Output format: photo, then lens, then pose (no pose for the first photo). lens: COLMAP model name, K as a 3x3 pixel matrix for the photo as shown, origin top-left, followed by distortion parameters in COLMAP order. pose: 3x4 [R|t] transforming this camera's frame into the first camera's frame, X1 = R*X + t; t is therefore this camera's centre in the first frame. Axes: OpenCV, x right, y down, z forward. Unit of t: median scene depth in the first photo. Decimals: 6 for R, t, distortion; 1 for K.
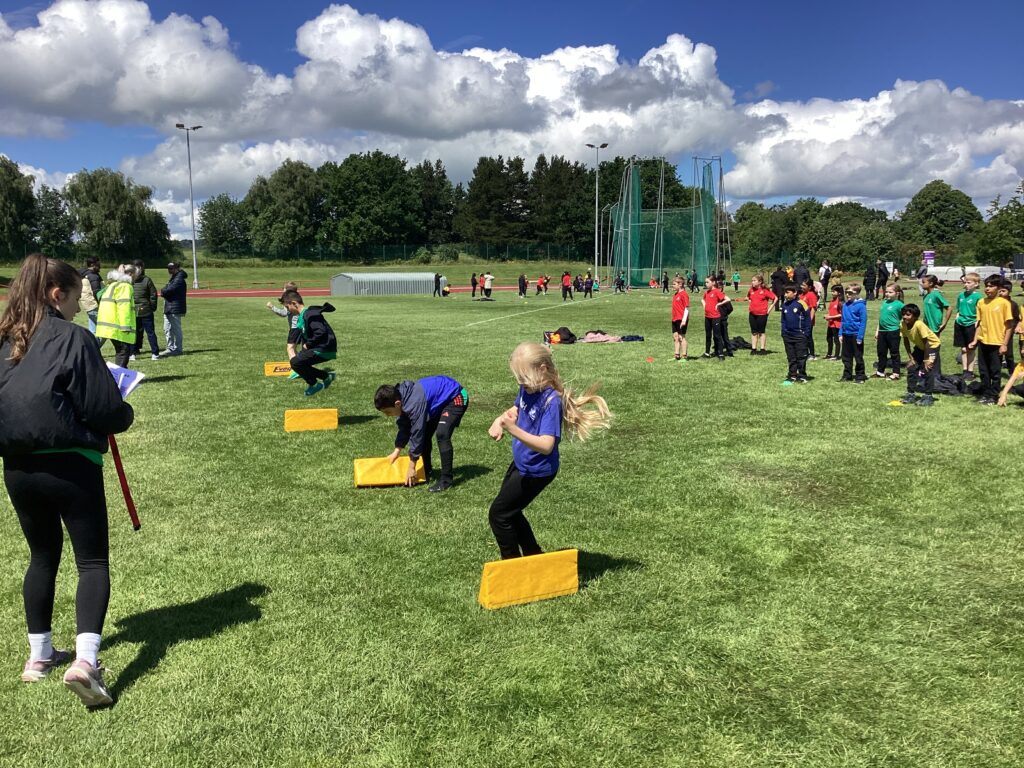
lens RADIAL K [[925.8, 0, 503.4], [0, 925.8, 383.1], [0, 0, 1]] dist [0.064775, -0.115981]
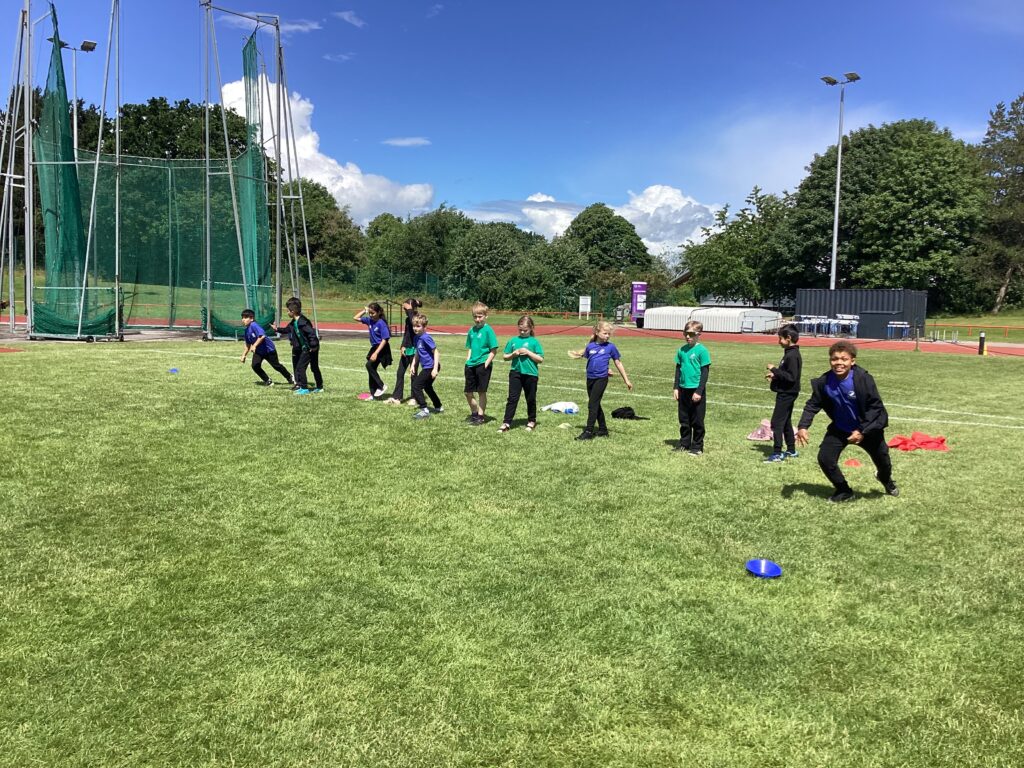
lens RADIAL K [[925.8, 0, 503.4], [0, 925.8, 383.1], [0, 0, 1]] dist [0.064775, -0.115981]
pose [[0.930093, 0.002307, 0.367318, 0.118521], [0.008061, 0.999611, -0.026690, -0.050006], [-0.367236, 0.027785, 0.929713, 0.402593]]
